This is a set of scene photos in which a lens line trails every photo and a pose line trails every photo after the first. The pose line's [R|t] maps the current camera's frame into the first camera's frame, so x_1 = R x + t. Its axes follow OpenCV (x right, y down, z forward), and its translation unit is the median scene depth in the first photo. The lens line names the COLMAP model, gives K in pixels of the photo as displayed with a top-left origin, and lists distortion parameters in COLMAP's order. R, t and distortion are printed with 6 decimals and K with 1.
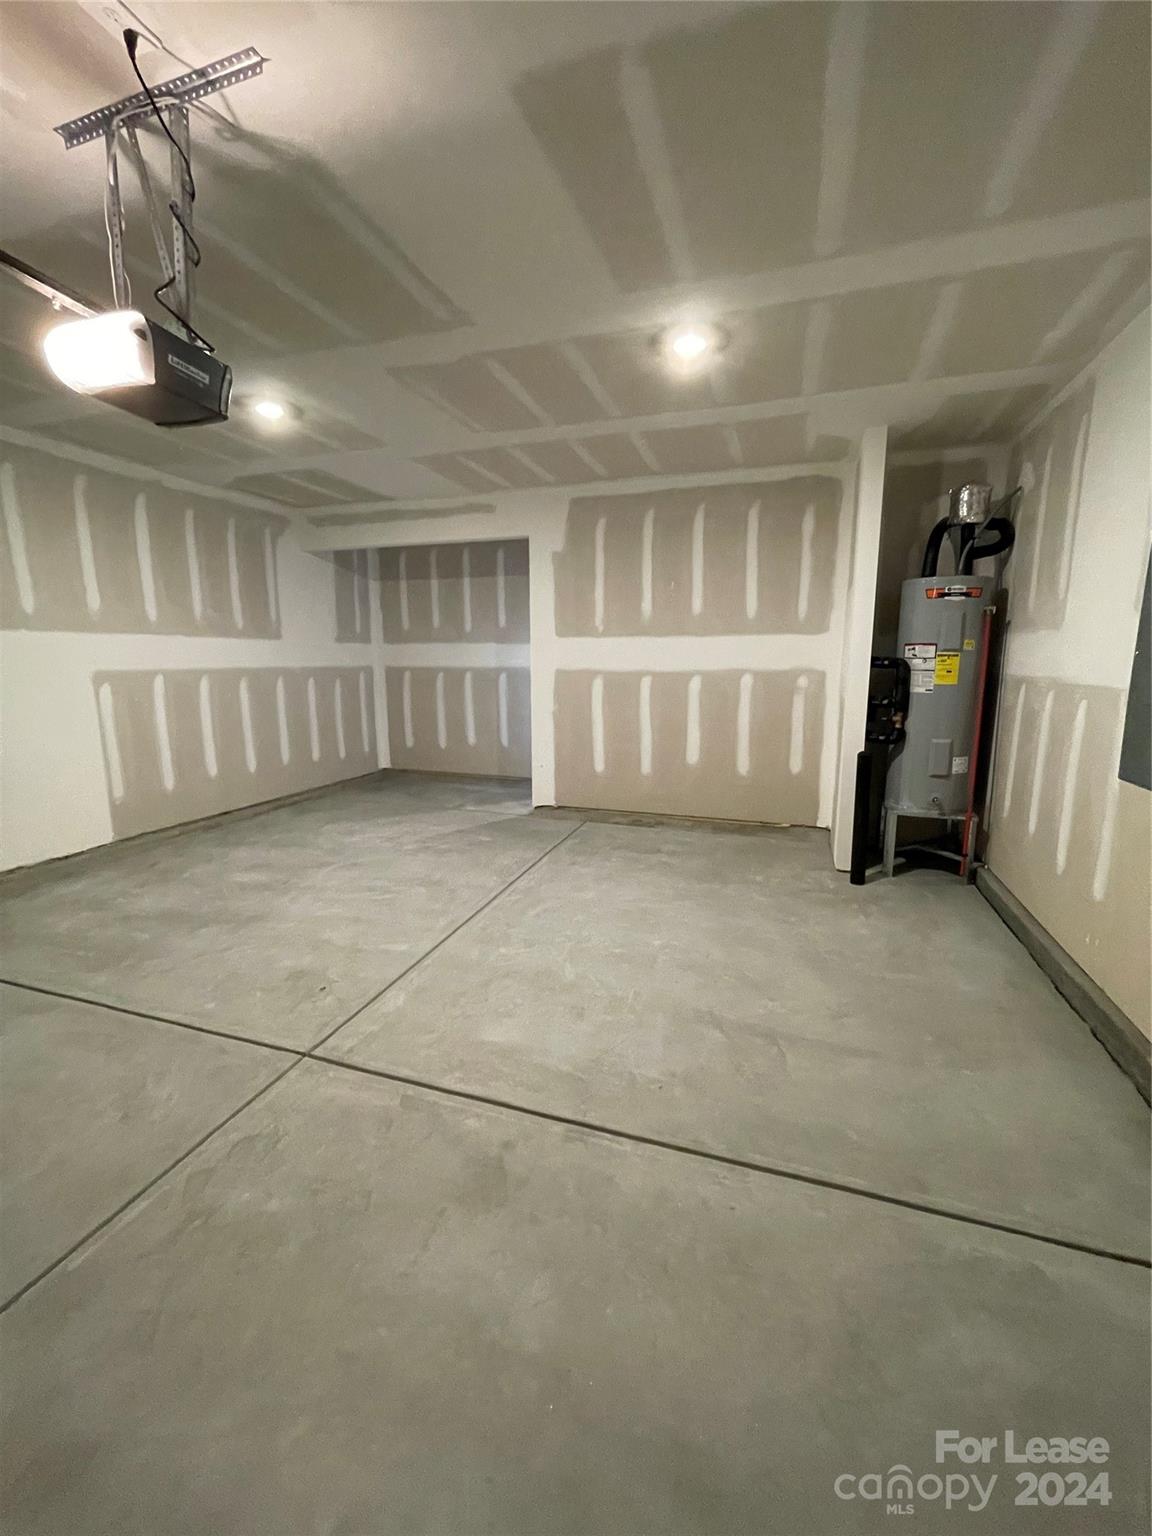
lens RADIAL K [[614.1, 0, 567.7], [0, 614.1, 758.2], [0, 0, 1]] dist [-0.004134, -0.000081]
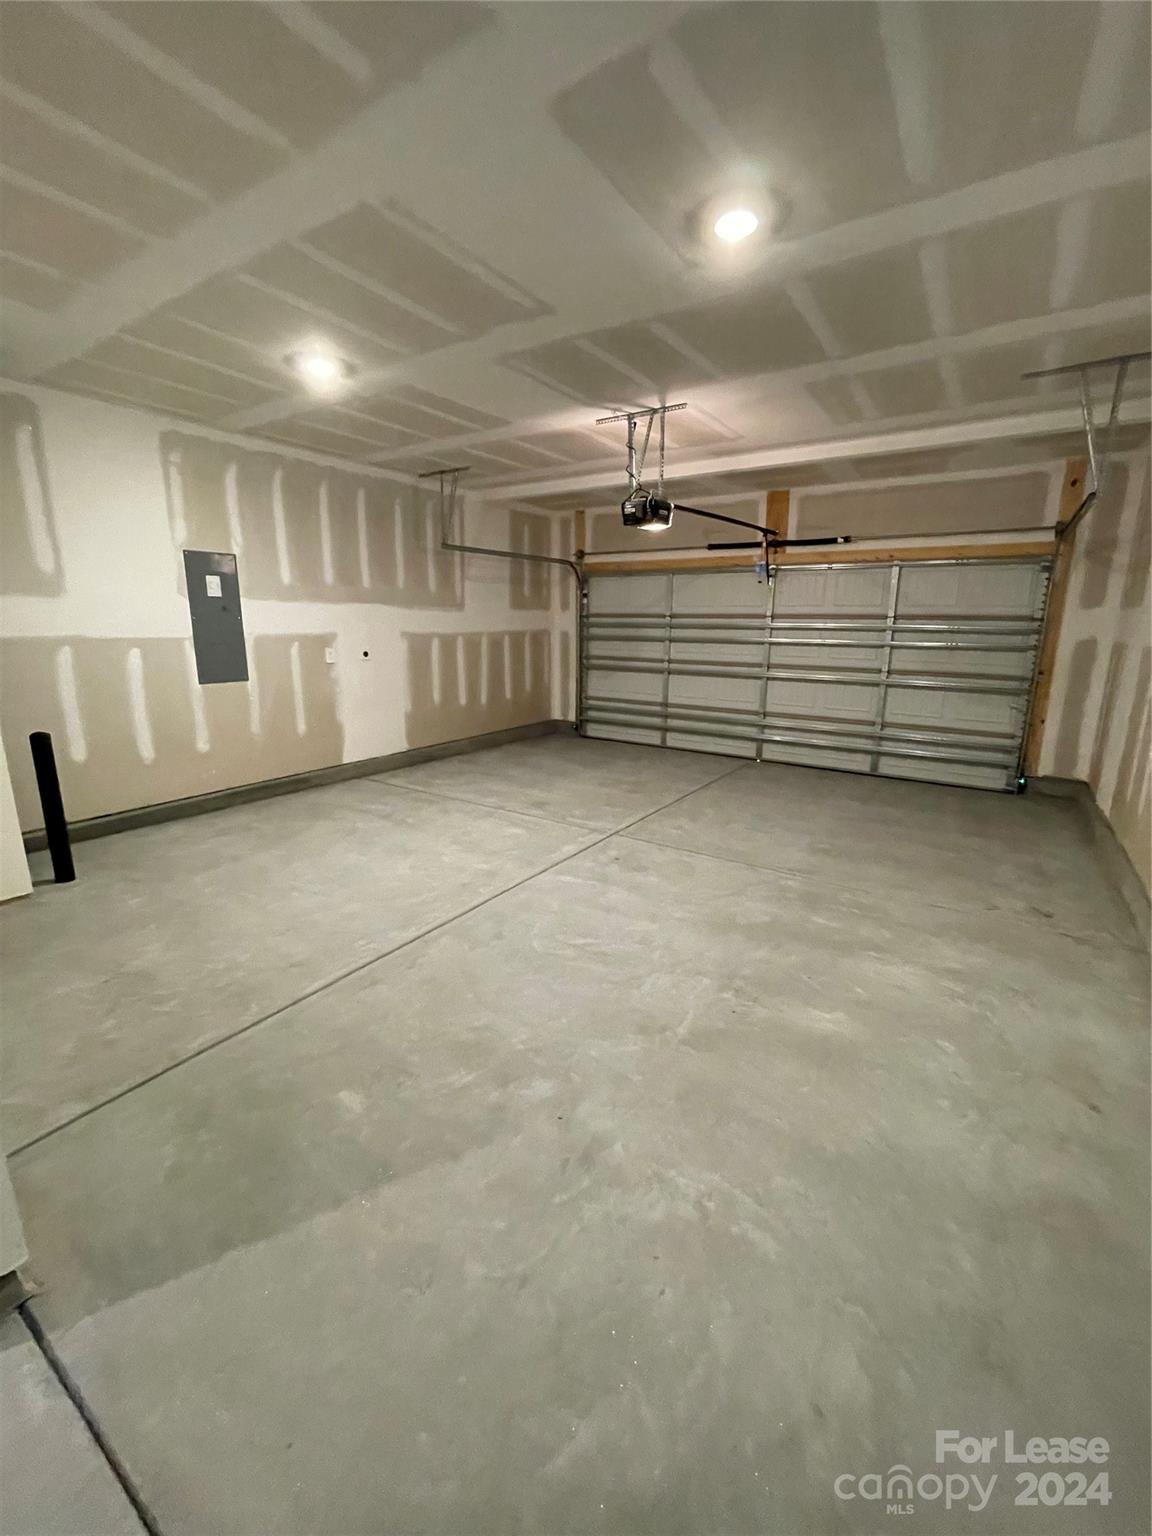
lens RADIAL K [[614.1, 0, 567.7], [0, 614.1, 758.2], [0, 0, 1]] dist [-0.004134, -0.000081]
pose [[-0.964141, -0.066037, 0.257043, -0.518686], [0.036493, 0.926358, 0.374873, -0.312783], [-0.262869, 0.370810, -0.890730, 1.800661]]
